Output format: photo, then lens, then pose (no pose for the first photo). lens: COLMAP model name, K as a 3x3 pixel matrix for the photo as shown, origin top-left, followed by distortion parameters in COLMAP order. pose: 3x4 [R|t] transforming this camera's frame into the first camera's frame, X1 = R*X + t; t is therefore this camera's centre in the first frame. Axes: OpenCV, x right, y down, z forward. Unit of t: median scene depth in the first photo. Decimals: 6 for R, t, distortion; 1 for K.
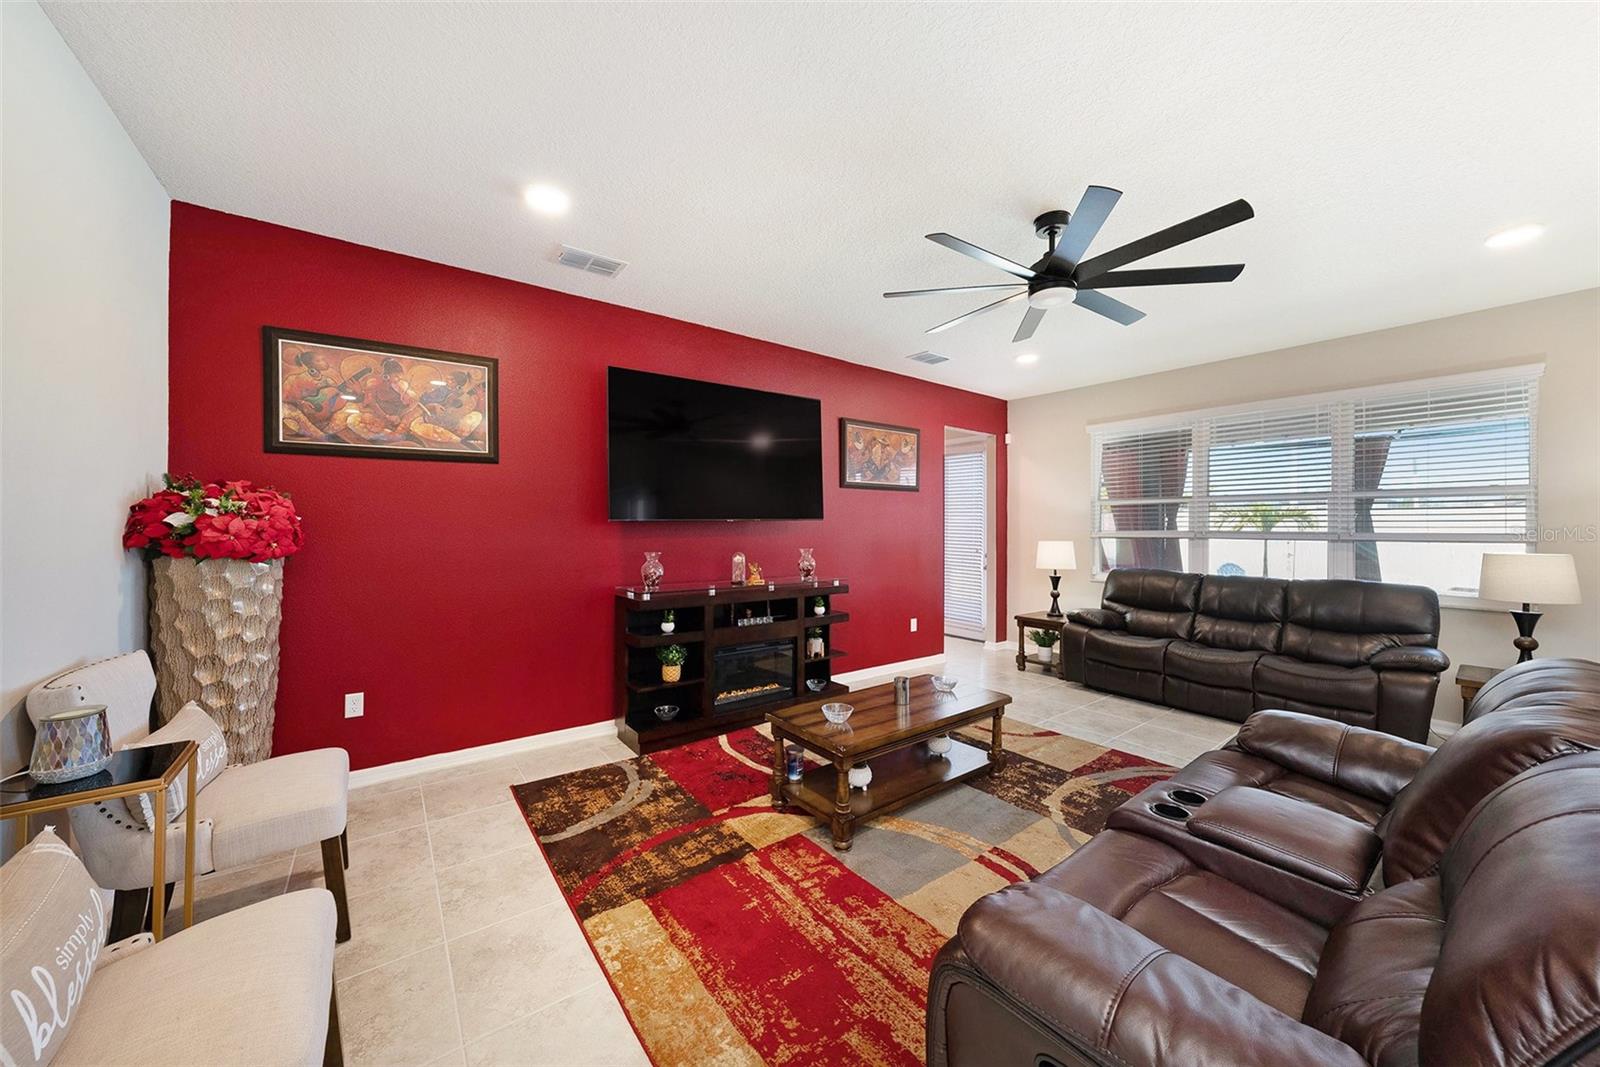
lens RADIAL K [[556.1, 0, 800.7], [0, 556.1, 525.8], [0, 0, 1]] dist [-0.020368, 0.004087]
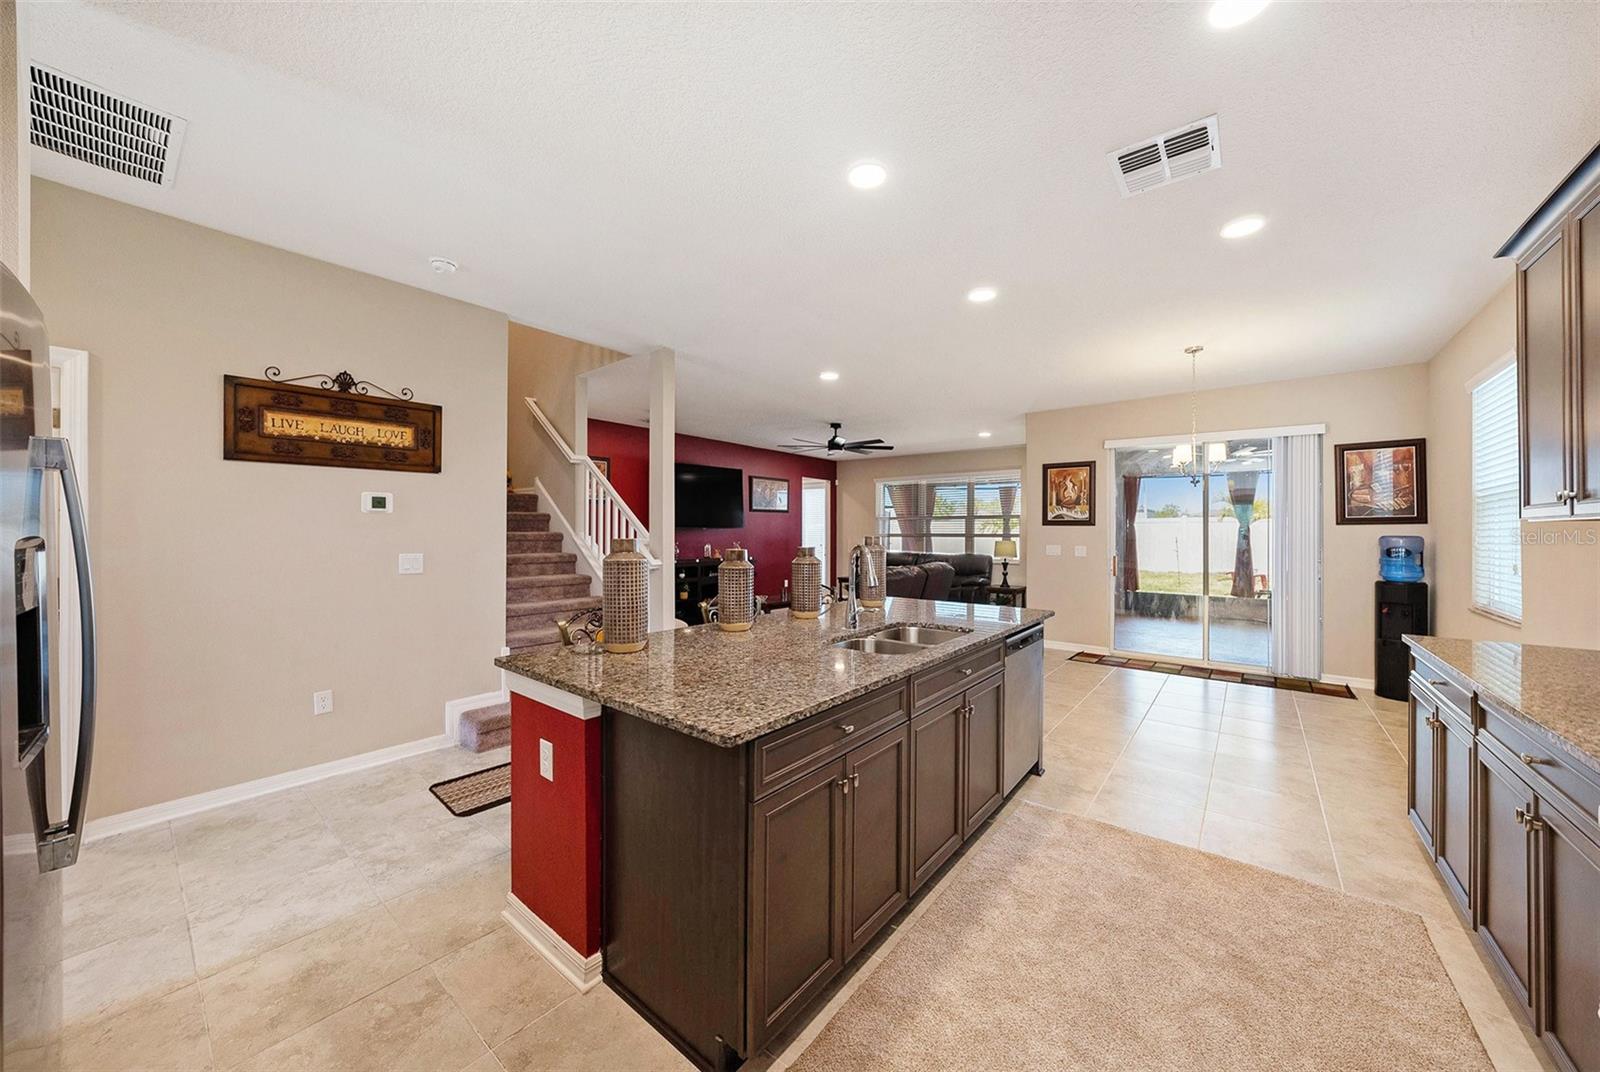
lens RADIAL K [[556.1, 0, 814.5], [0, 556.1, 542.9], [0, 0, 1]] dist [-0.020368, 0.004087]
pose [[0.965200, -0.007211, 0.261415, -0.294360], [0.001102, 0.999723, 0.023509, -0.004338], [-0.261512, -0.022402, 0.964940, -1.267836]]
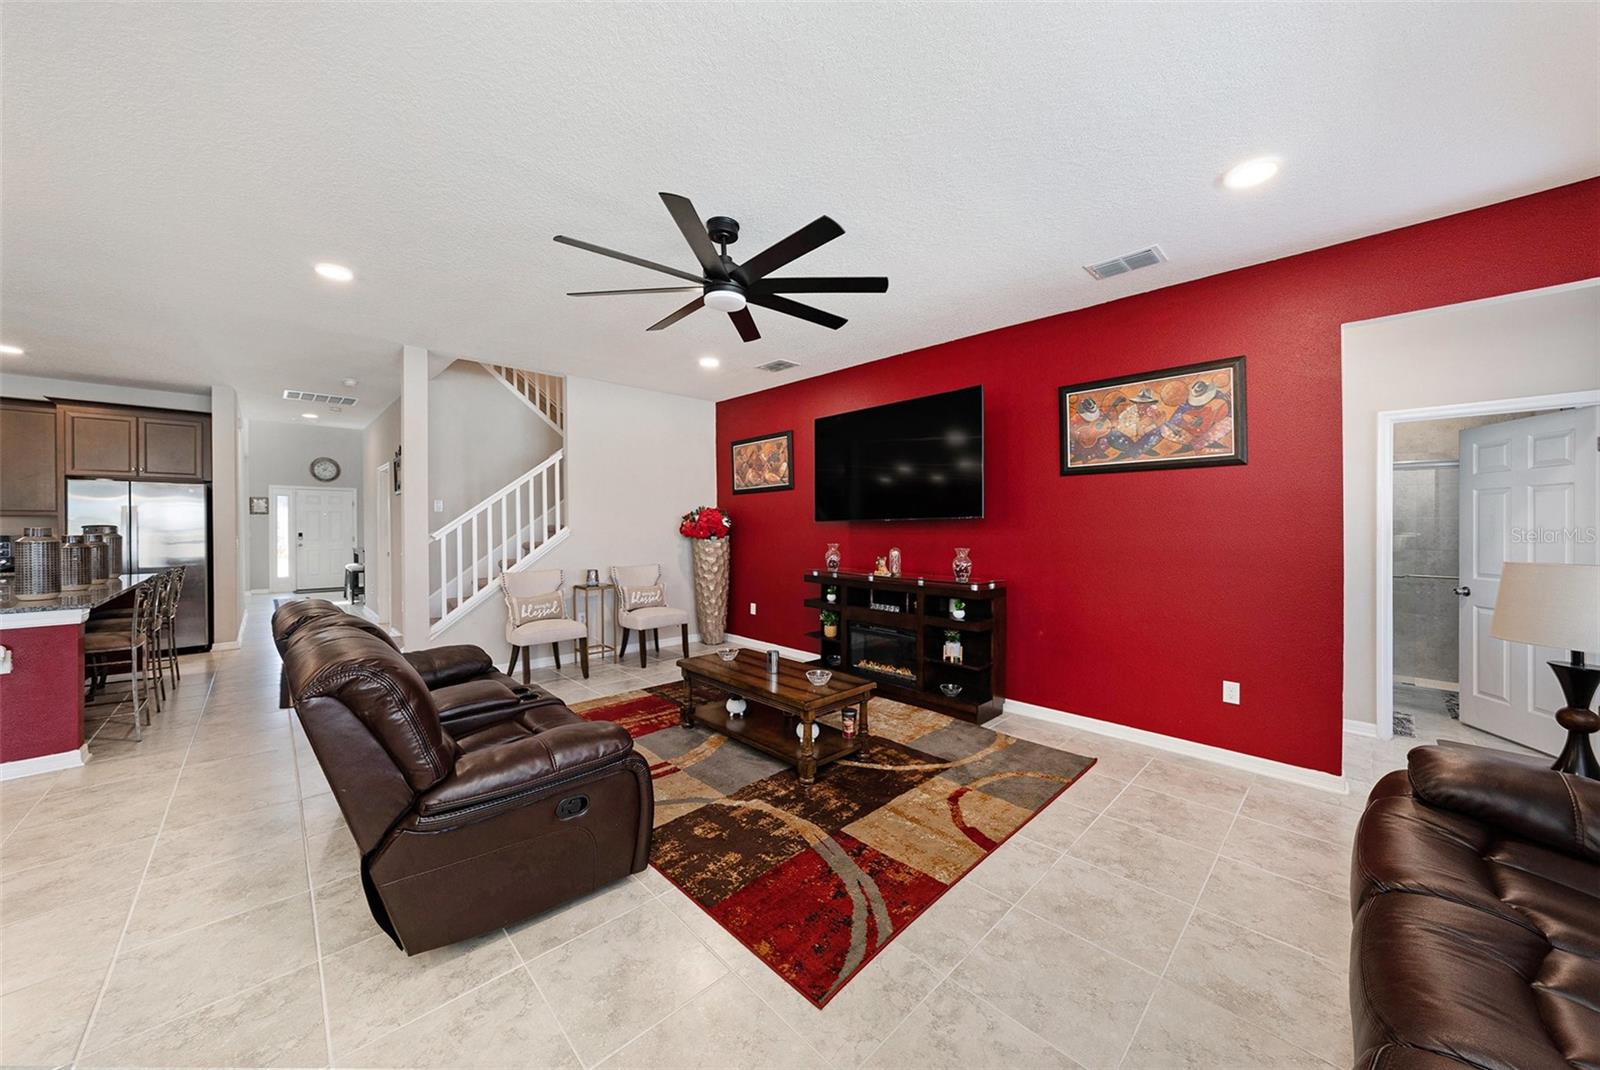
lens RADIAL K [[556.1, 0, 804.6], [0, 556.1, 533.0], [0, 0, 1]] dist [-0.020368, 0.004087]
pose [[0.134103, 0.010680, -0.990910, 1.074807], [-0.000102, 0.999942, 0.010763, 0.005597], [0.990967, -0.001342, 0.134096, 0.711640]]
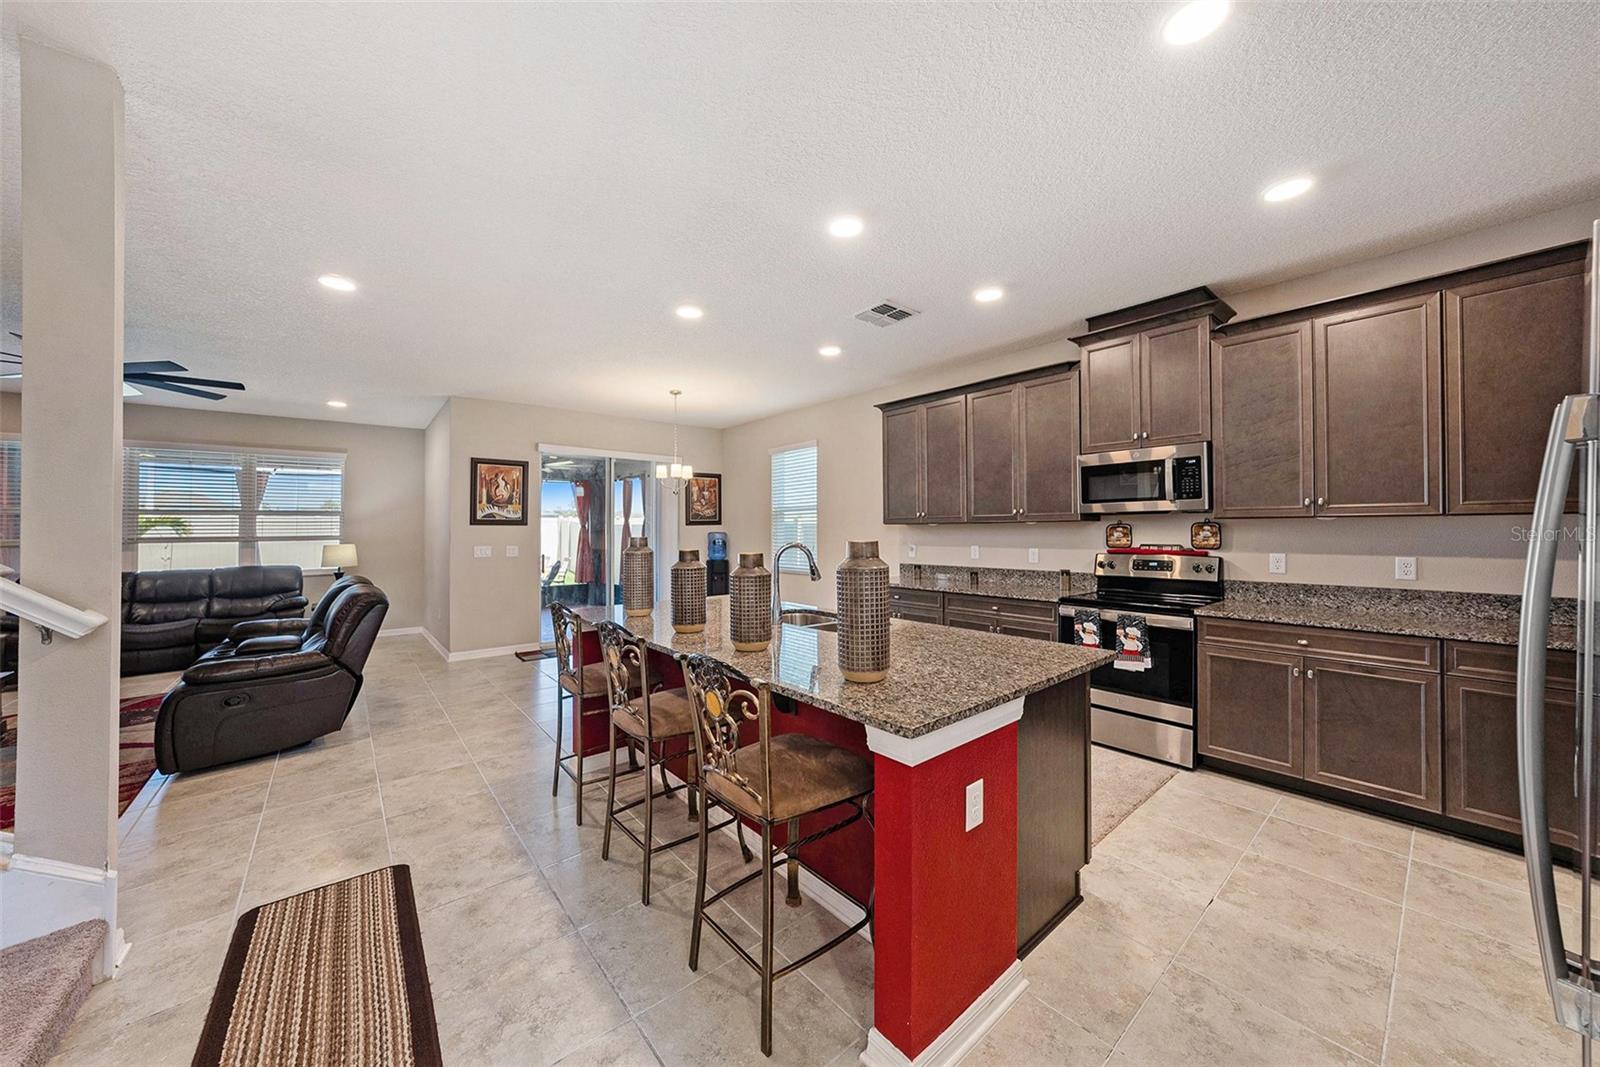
lens RADIAL K [[556.1, 0, 803.4], [0, 556.1, 522.7], [0, 0, 1]] dist [-0.020368, 0.004087]
pose [[-0.055683, 0.007371, 0.998421, -0.791487], [0.005086, 0.999962, -0.007099, -0.008047], [-0.998436, 0.004683, -0.055719, -0.601892]]
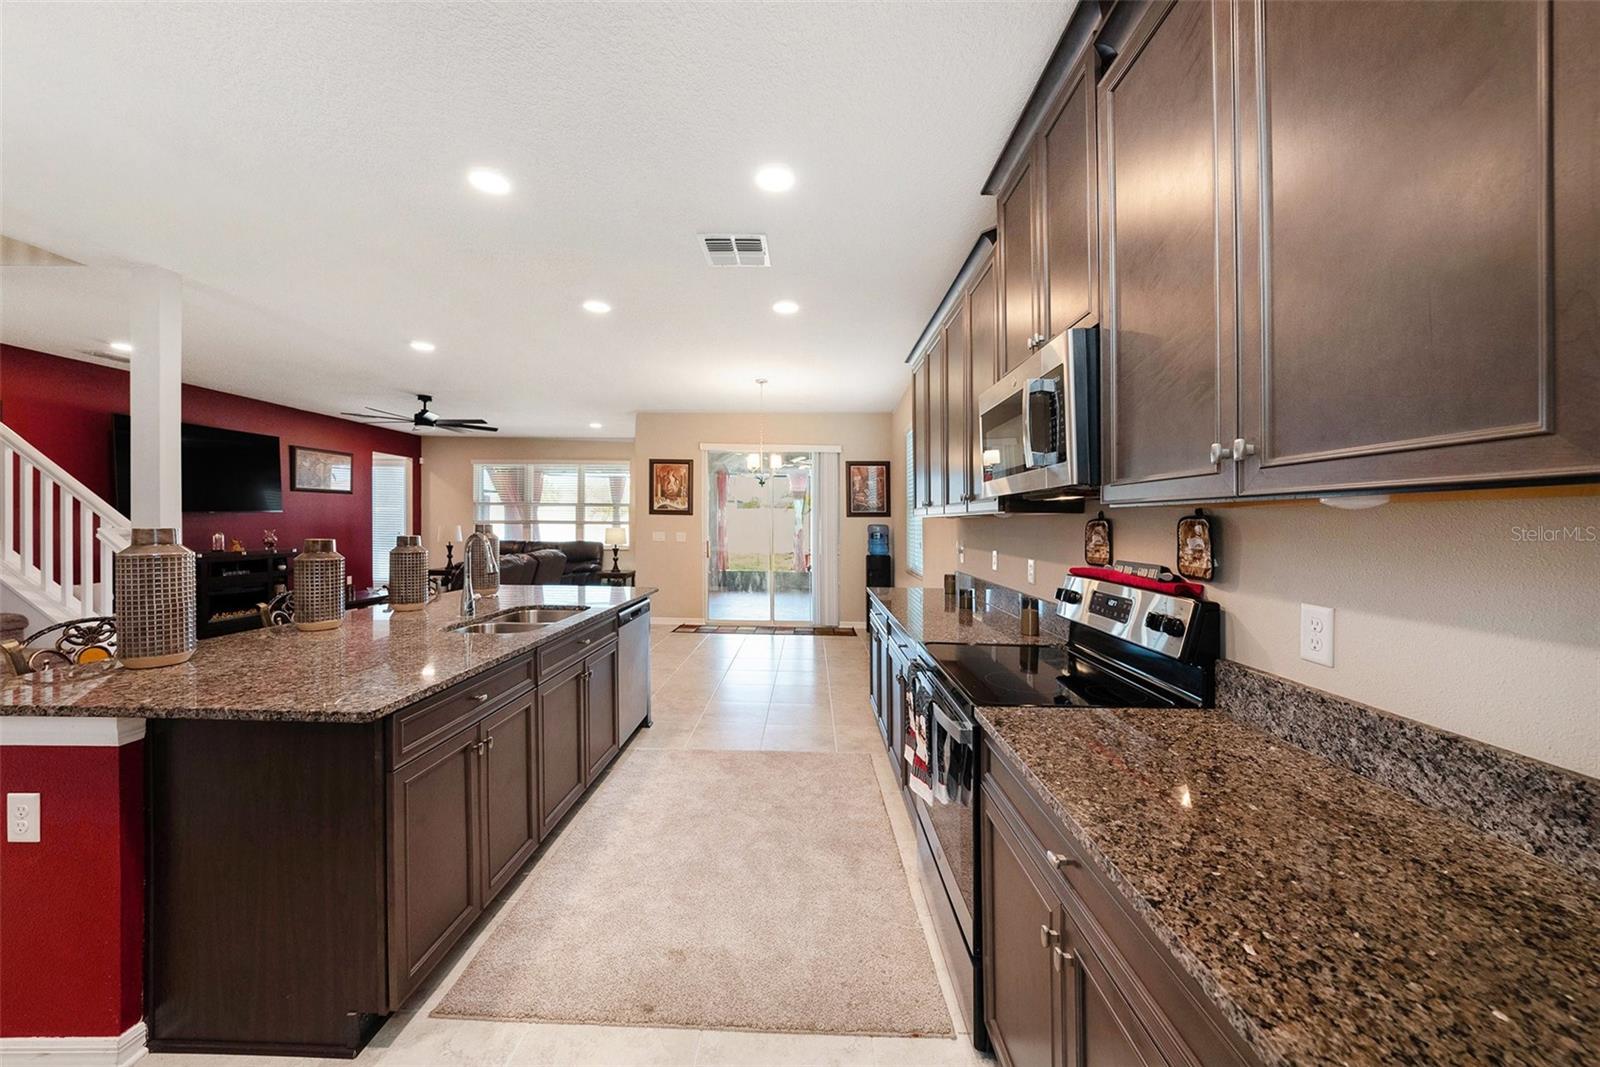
lens RADIAL K [[556.1, 0, 799.6], [0, 556.1, 531.7], [0, 0, 1]] dist [-0.020368, 0.004087]
pose [[0.607236, -0.012148, 0.794428, -0.368709], [-0.010106, 0.999684, 0.023012, -0.006777], [-0.794457, -0.022002, 0.606922, -1.366673]]
